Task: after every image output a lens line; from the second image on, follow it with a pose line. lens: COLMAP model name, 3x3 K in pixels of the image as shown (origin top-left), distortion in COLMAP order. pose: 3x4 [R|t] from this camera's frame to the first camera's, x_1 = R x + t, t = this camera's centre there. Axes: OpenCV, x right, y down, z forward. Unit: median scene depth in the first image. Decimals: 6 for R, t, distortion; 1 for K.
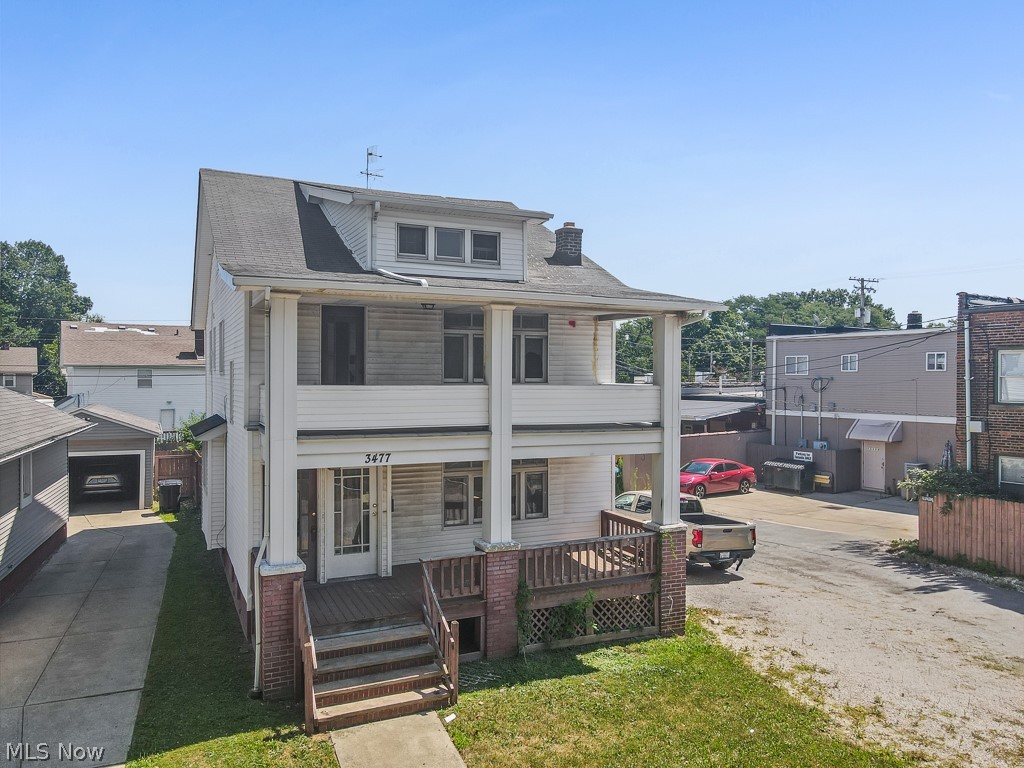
lens RADIAL K [[747.1, 0, 506.8], [0, 747.1, 388.9], [0, 0, 1]] dist [0.018839, -0.002387]
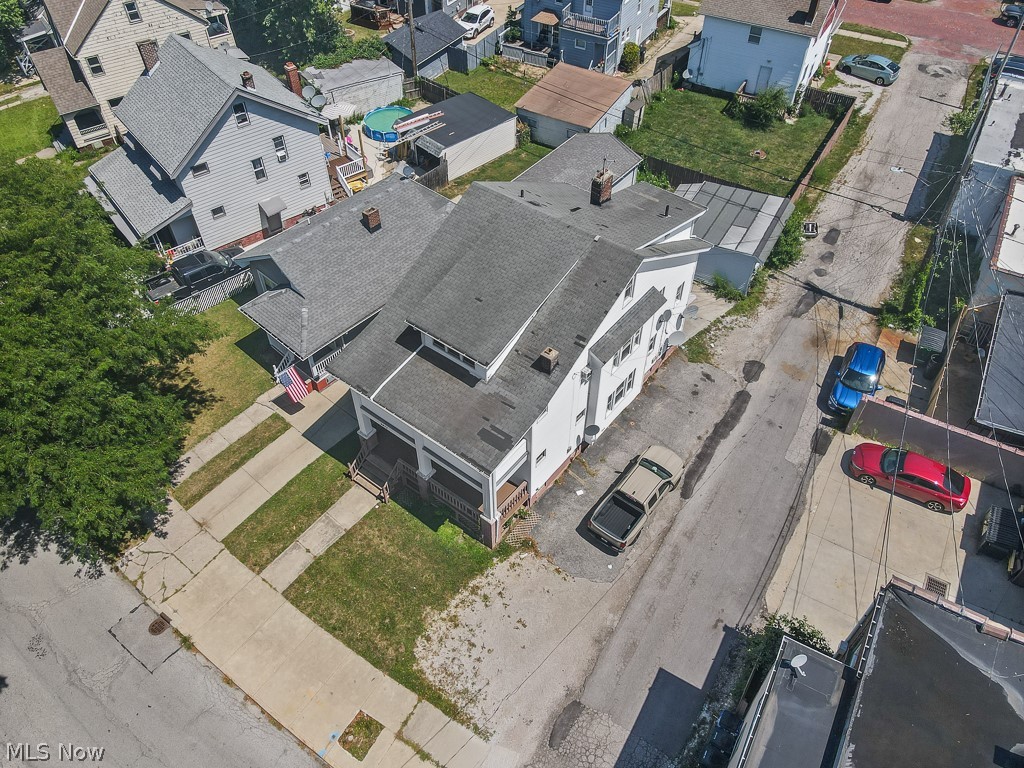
lens RADIAL K [[747.1, 0, 506.8], [0, 747.1, 388.9], [0, 0, 1]] dist [0.018839, -0.002387]
pose [[0.451475, 0.657499, -0.603212, 1.342626], [-0.010609, 0.679940, 0.733191, -1.699273], [0.892221, -0.324618, 0.313951, 0.519664]]
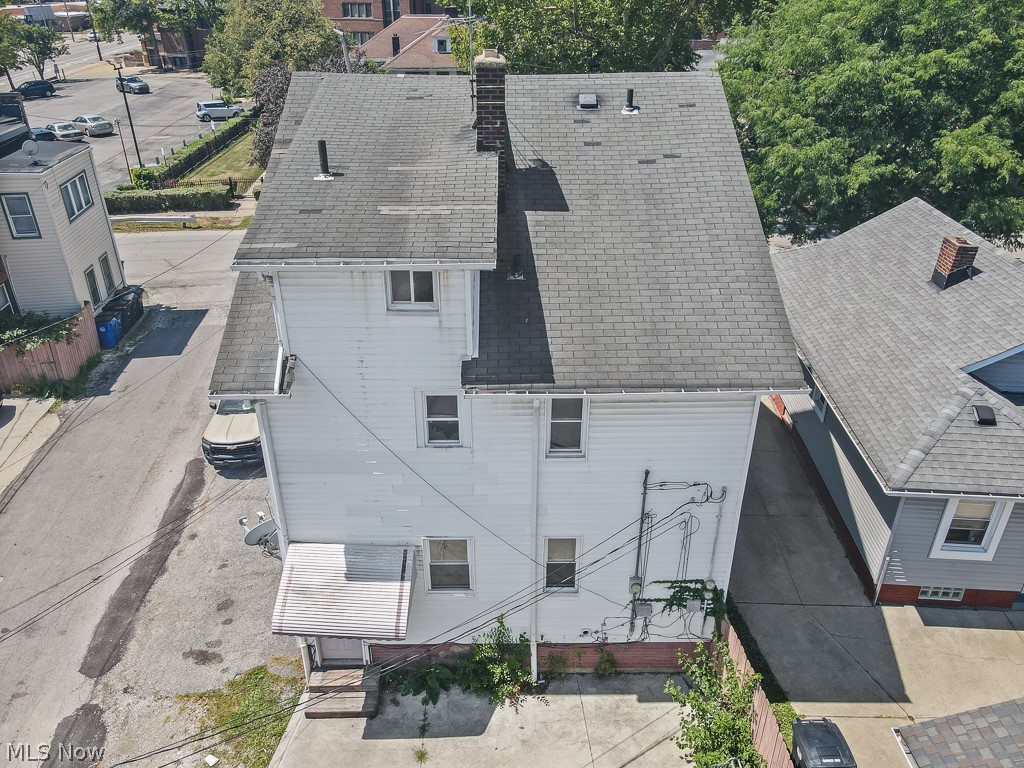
lens RADIAL K [[747.1, 0, 506.8], [0, 747.1, 388.9], [0, 0, 1]] dist [0.018839, -0.002387]
pose [[-0.913858, -0.192919, 0.357275, -0.762295], [0.002974, 0.876711, 0.481008, -0.530897], [-0.406023, 0.440636, -0.800616, 2.620313]]
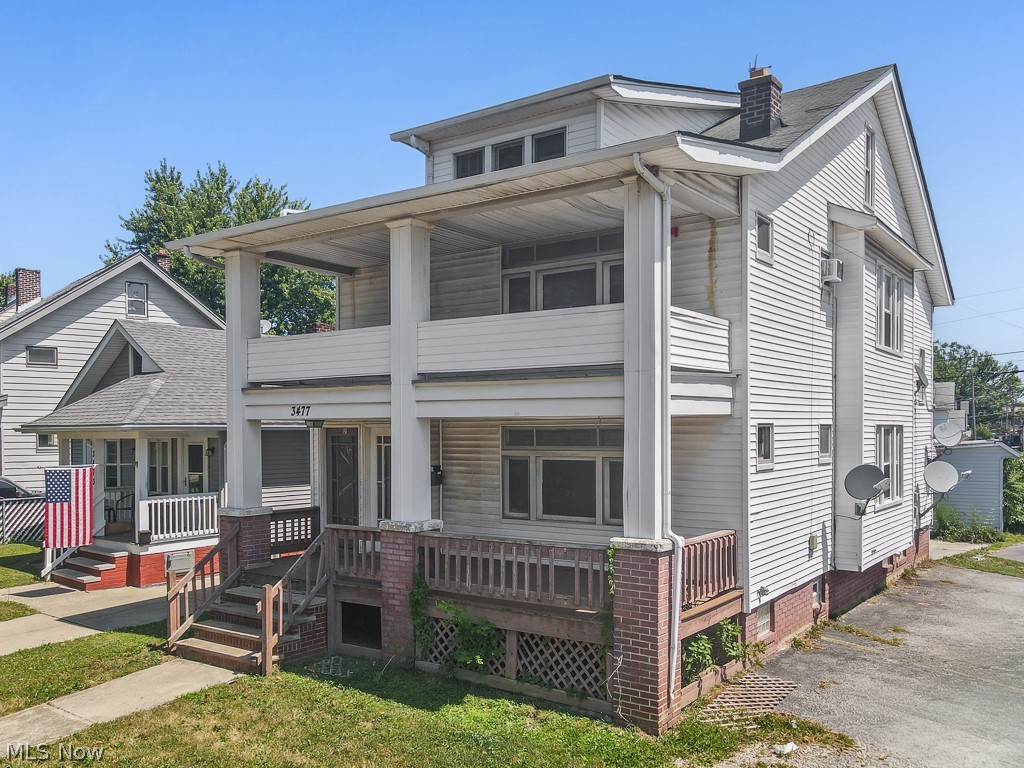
lens RADIAL K [[861.1, 0, 511.4], [0, 861.1, 438.2], [0, 0, 1]] dist [0.005119, 0.004722]
pose [[0.490646, 0.003588, -0.871351, 0.784806], [-0.009842, 0.999951, -0.001424, 0.109448], [0.871303, 0.009275, 0.490657, 0.608376]]
